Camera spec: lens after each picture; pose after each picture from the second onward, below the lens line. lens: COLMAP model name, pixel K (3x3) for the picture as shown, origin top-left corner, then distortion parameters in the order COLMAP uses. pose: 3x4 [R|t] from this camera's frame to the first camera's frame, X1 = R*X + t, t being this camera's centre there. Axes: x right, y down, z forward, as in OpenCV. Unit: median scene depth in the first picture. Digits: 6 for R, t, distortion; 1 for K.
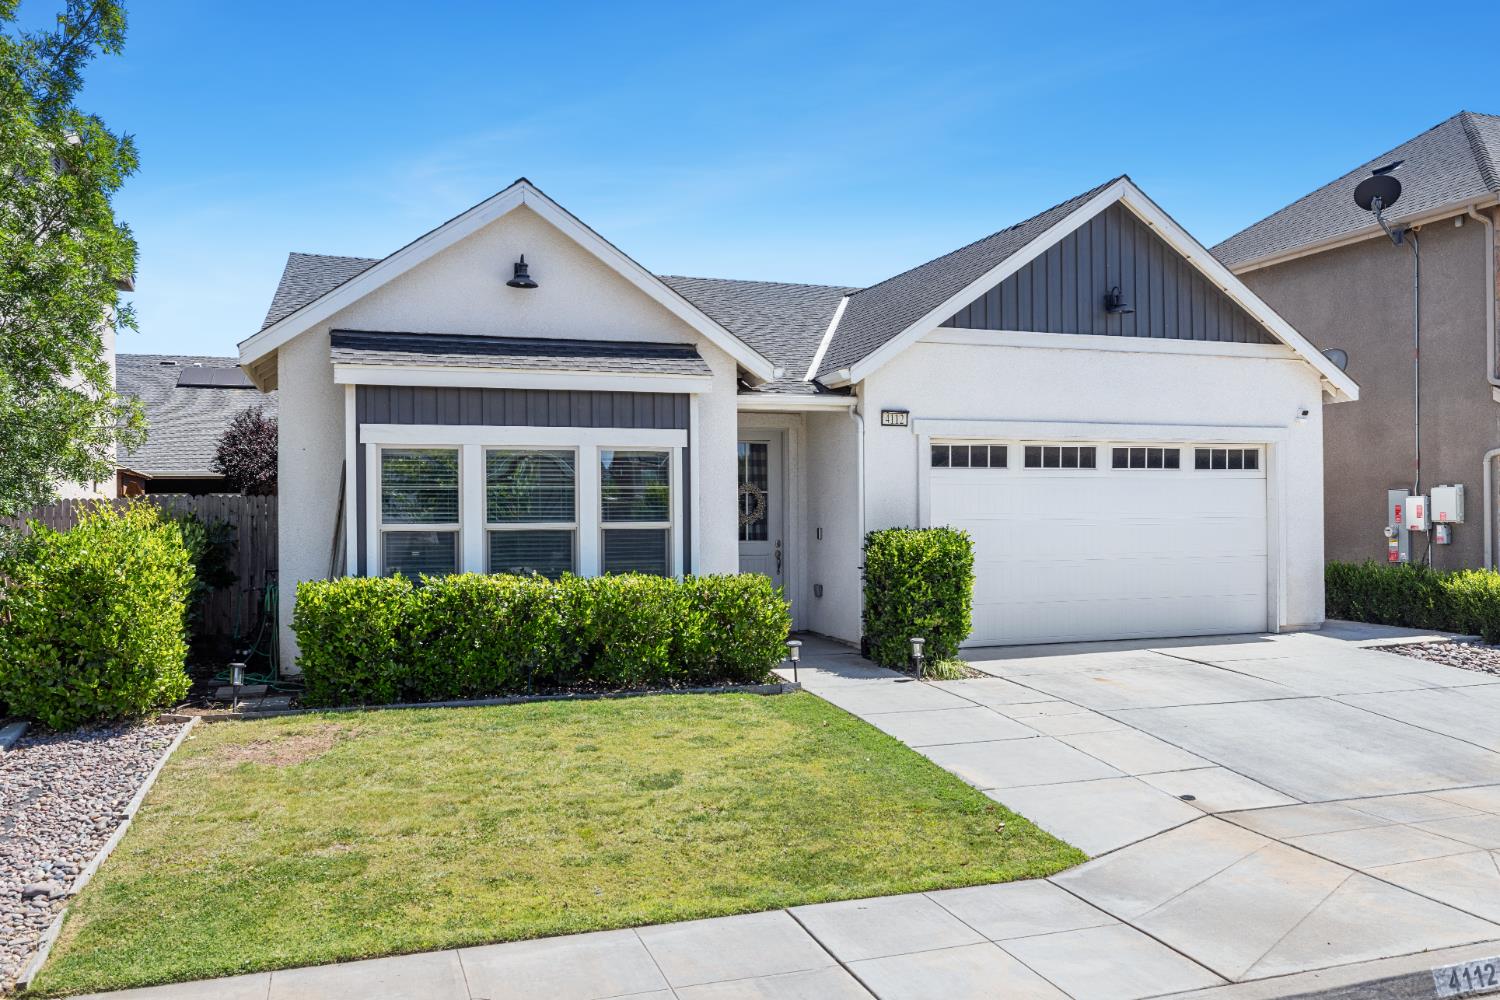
lens RADIAL K [[1128.5, 0, 748.9], [0, 1128.5, 500.5], [0, 0, 1]] dist [-0.004413, 0.013120]
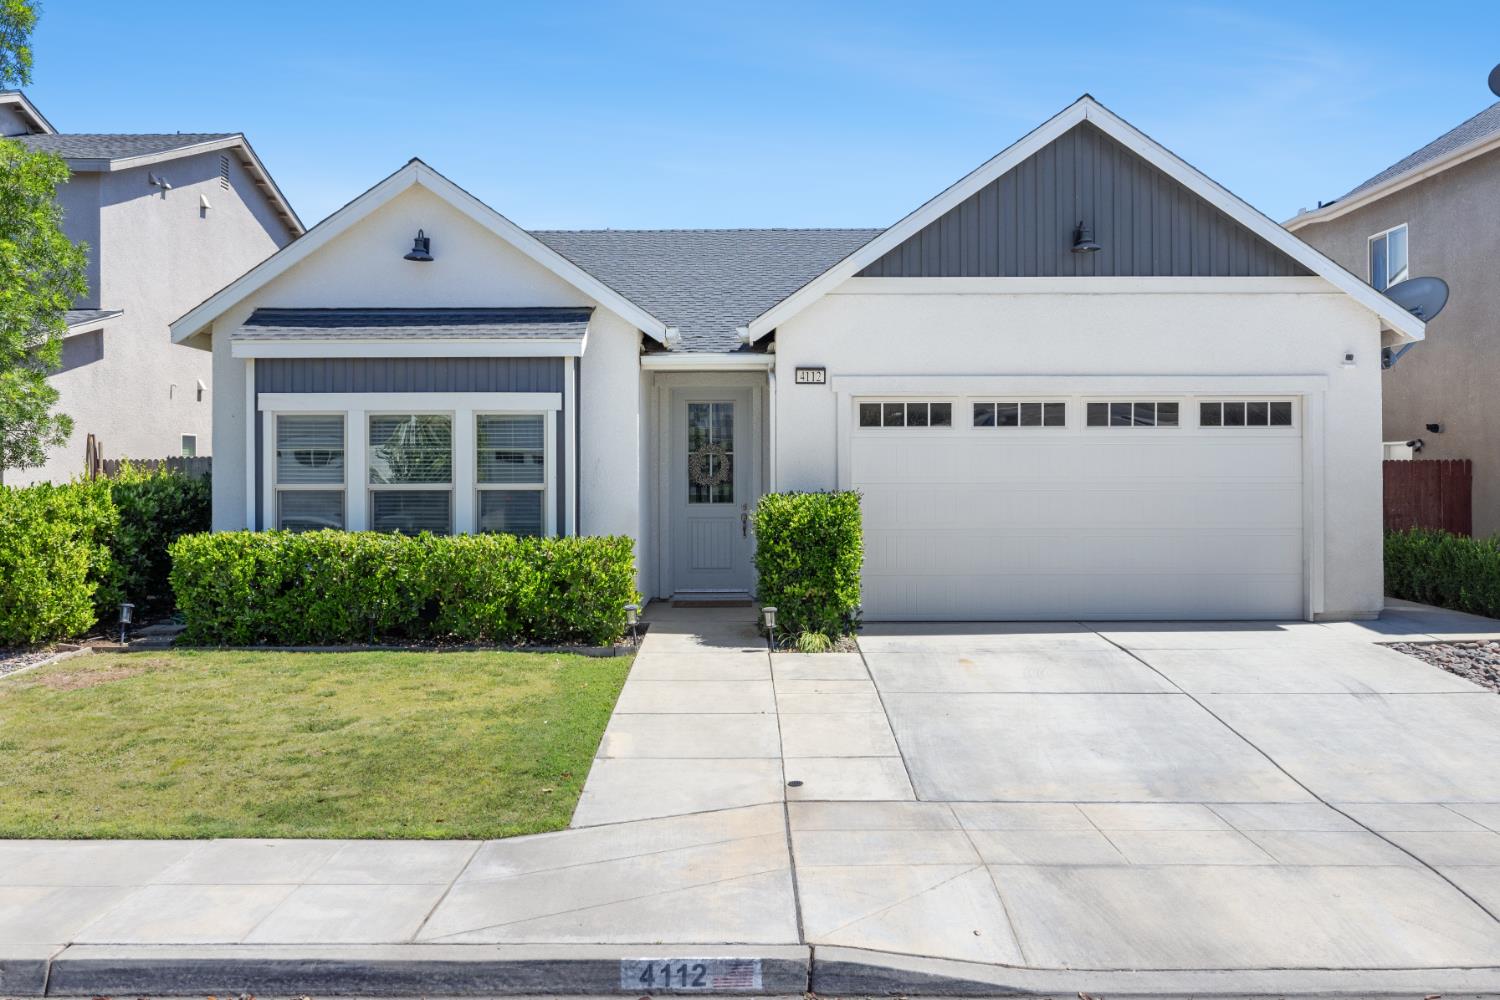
lens RADIAL K [[1196.5, 0, 755.4], [0, 1196.5, 459.3], [0, 0, 1]] dist [-0.006156, 0.008964]
pose [[0.948130, -0.000203, -0.317884, 0.458335], [-0.000450, 0.999998, -0.001982, -0.000815], [0.317883, 0.002022, 0.948128, 0.038290]]
